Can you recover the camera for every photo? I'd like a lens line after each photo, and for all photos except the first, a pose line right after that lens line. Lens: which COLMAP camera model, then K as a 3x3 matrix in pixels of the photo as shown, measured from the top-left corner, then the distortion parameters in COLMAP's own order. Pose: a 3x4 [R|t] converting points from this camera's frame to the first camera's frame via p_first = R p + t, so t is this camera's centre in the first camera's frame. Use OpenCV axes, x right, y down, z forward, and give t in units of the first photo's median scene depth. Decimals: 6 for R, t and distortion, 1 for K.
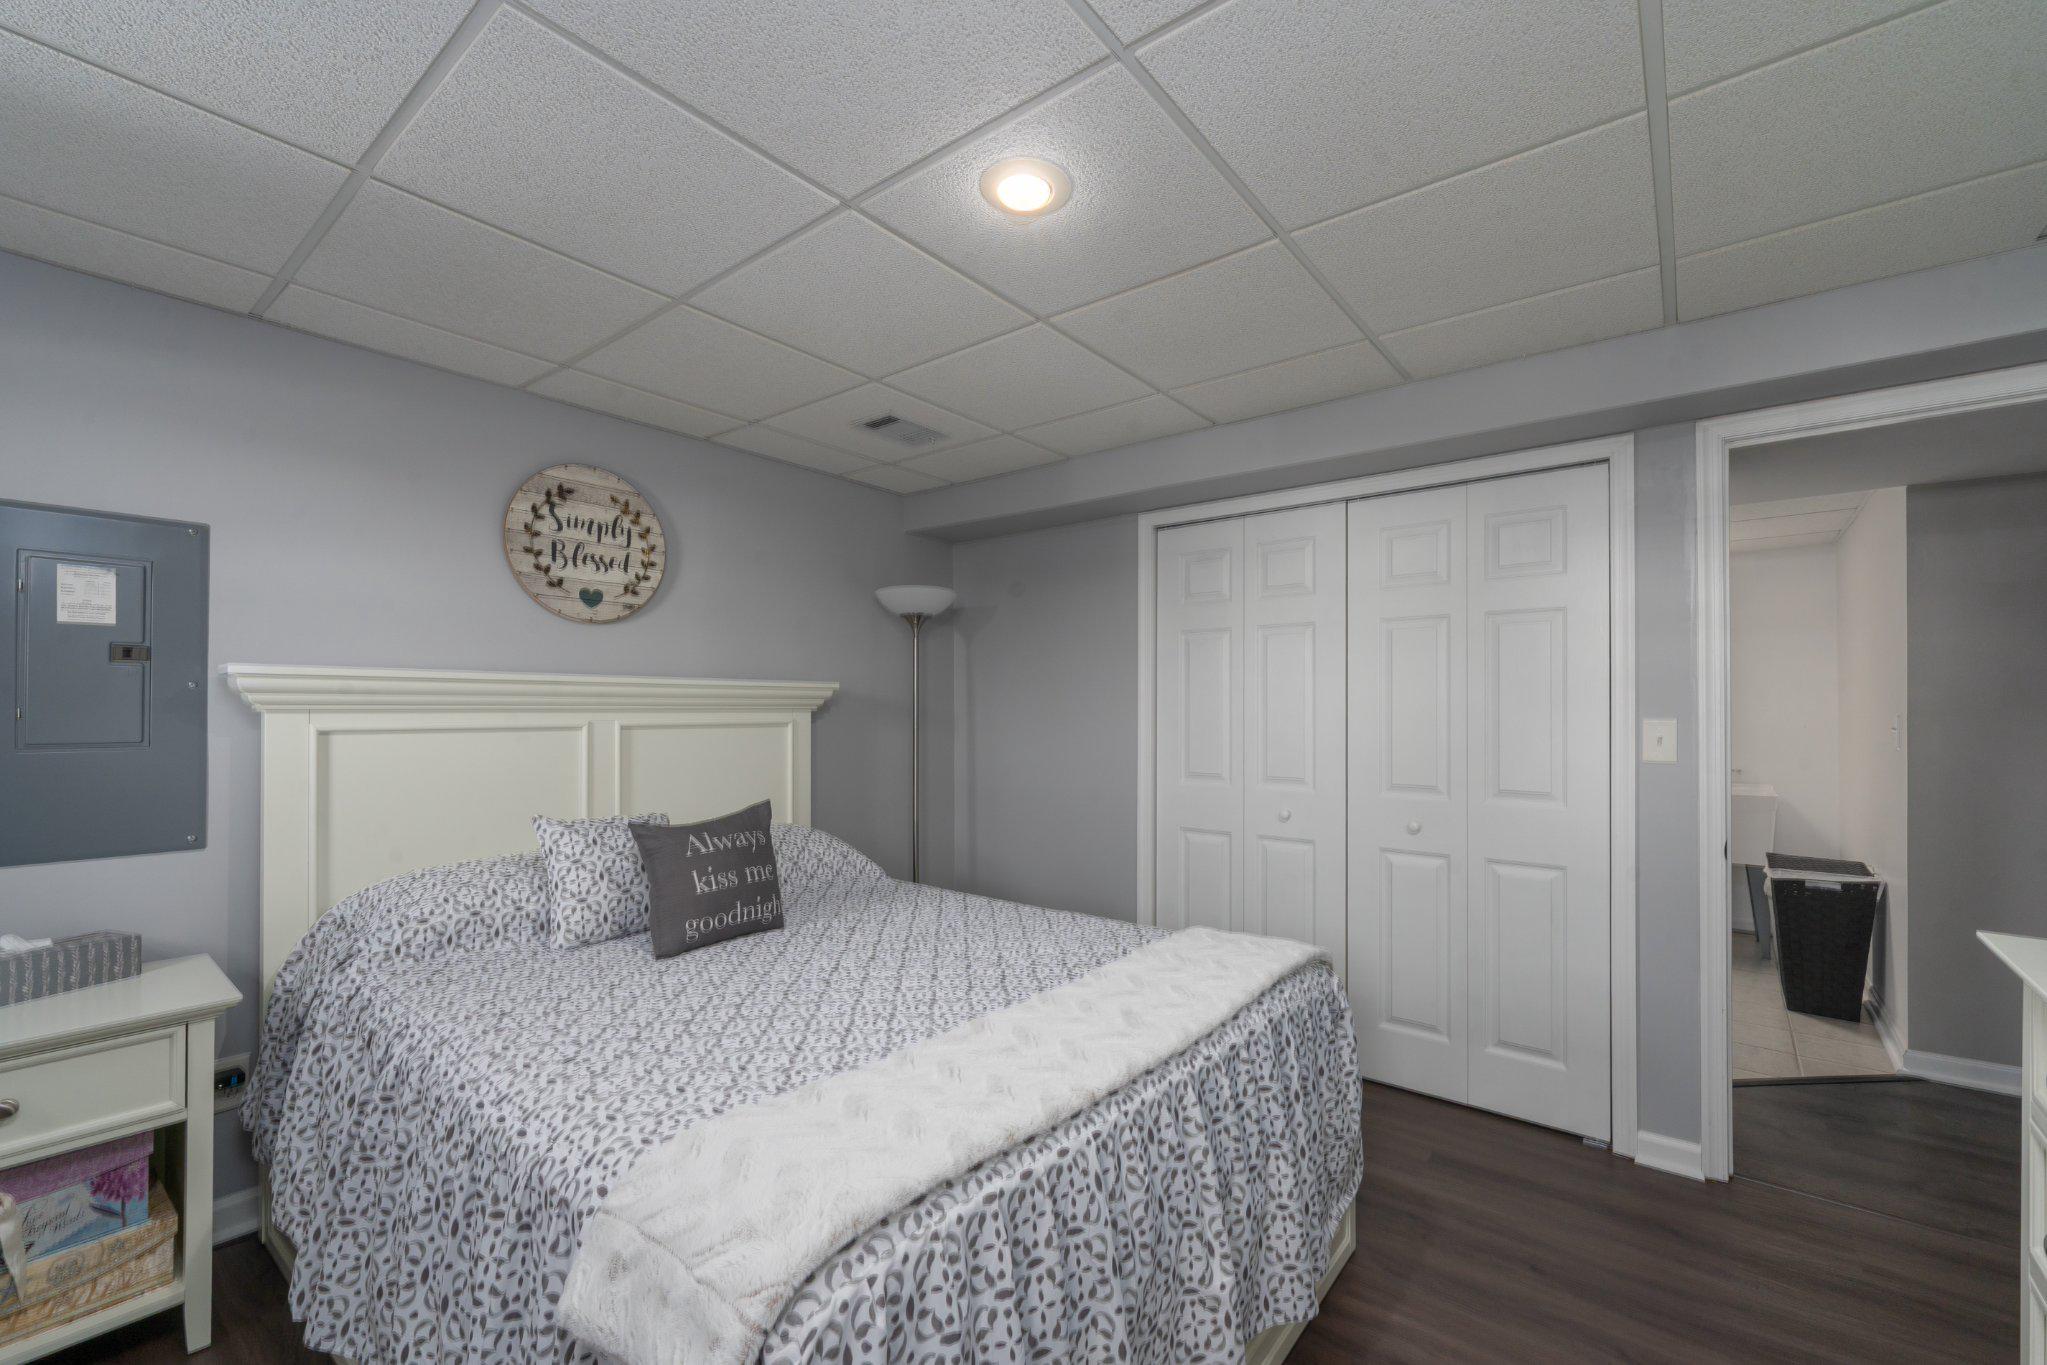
lens RADIAL K [[842.8, 0, 1020.0], [0, 842.8, 691.6], [0, 0, 1]] dist [0.001056, 0.000088]
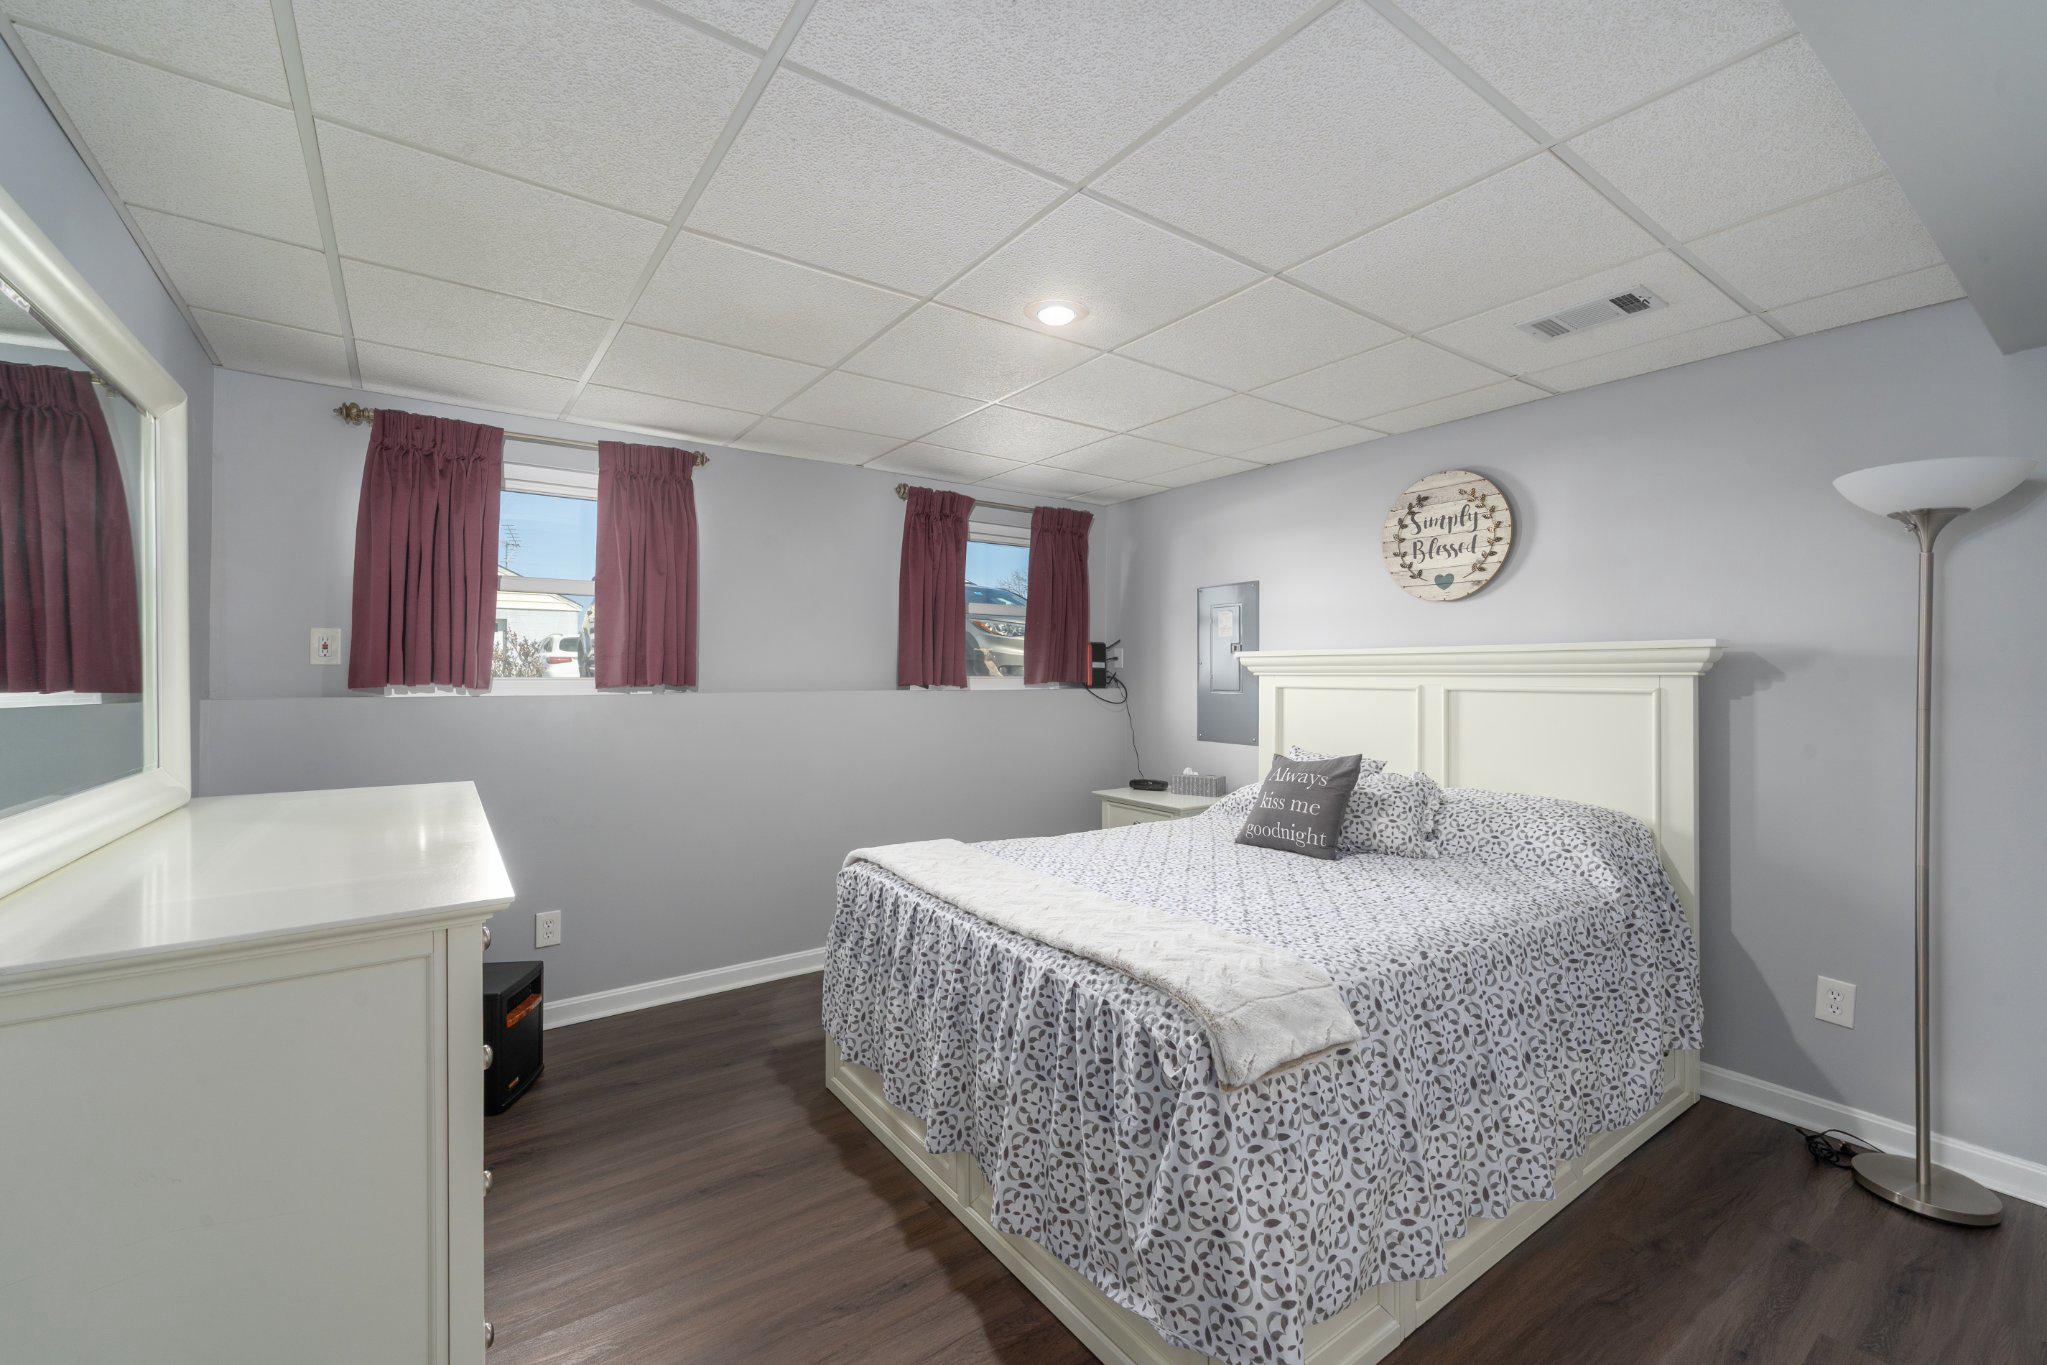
lens RADIAL K [[838.4, 0, 1032.1], [0, 838.4, 669.5], [0, 0, 1]] dist [-0.000269, 0.000022]
pose [[-0.259292, -0.005323, -0.965784, 0.787264], [0.020957, 0.999718, -0.011137, 0.014405], [0.965572, -0.023128, -0.259107, 0.742798]]
